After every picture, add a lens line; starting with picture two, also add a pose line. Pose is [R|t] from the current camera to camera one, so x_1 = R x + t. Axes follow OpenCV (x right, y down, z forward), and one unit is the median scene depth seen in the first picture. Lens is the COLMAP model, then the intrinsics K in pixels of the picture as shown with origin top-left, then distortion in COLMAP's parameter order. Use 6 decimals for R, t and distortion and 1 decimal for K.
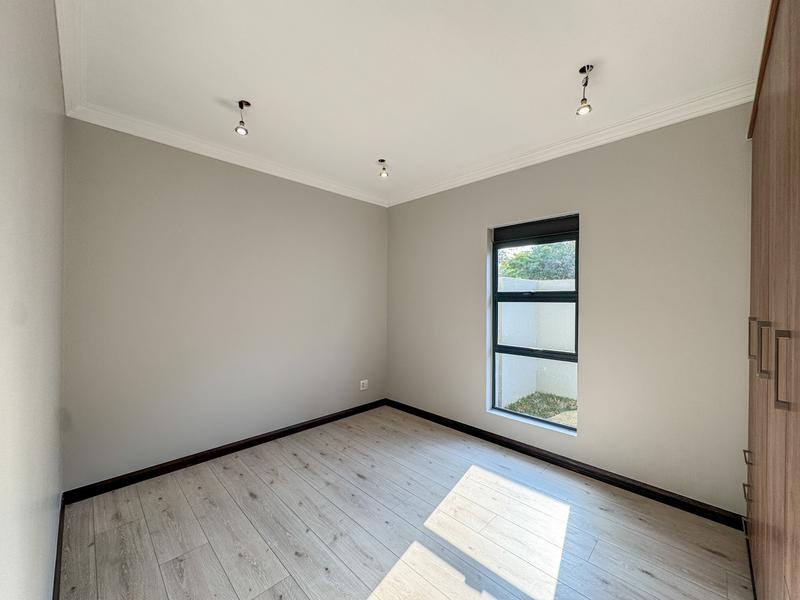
lens RADIAL K [[318.0, 0, 400.4], [0, 318.0, 301.5], [0, 0, 1]] dist [-0.002208, 0.000923]
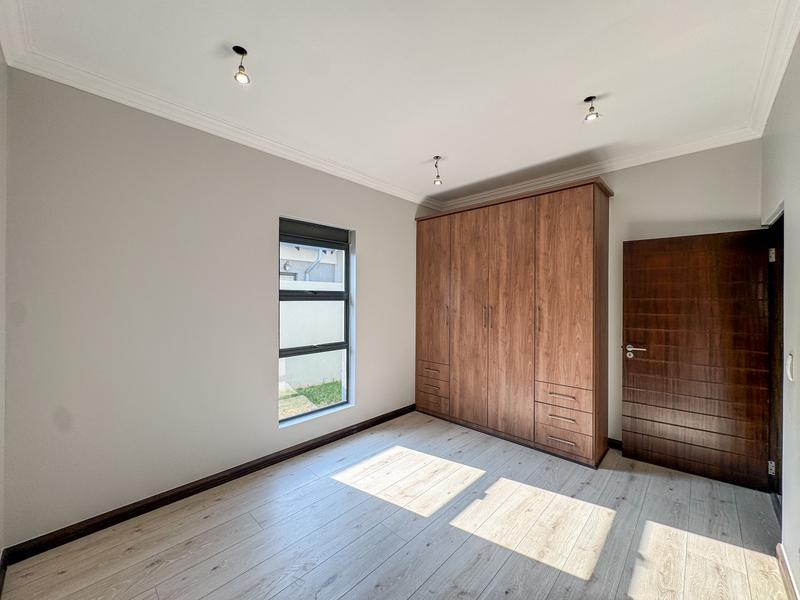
lens RADIAL K [[318.0, 0, 400.8], [0, 318.0, 299.6], [0, 0, 1]] dist [-0.002208, 0.000923]
pose [[-0.022878, -0.009244, 0.999696, -0.713043], [-0.001329, 0.999957, 0.009216, -0.013350], [-0.999737, -0.001117, -0.022889, 0.829518]]
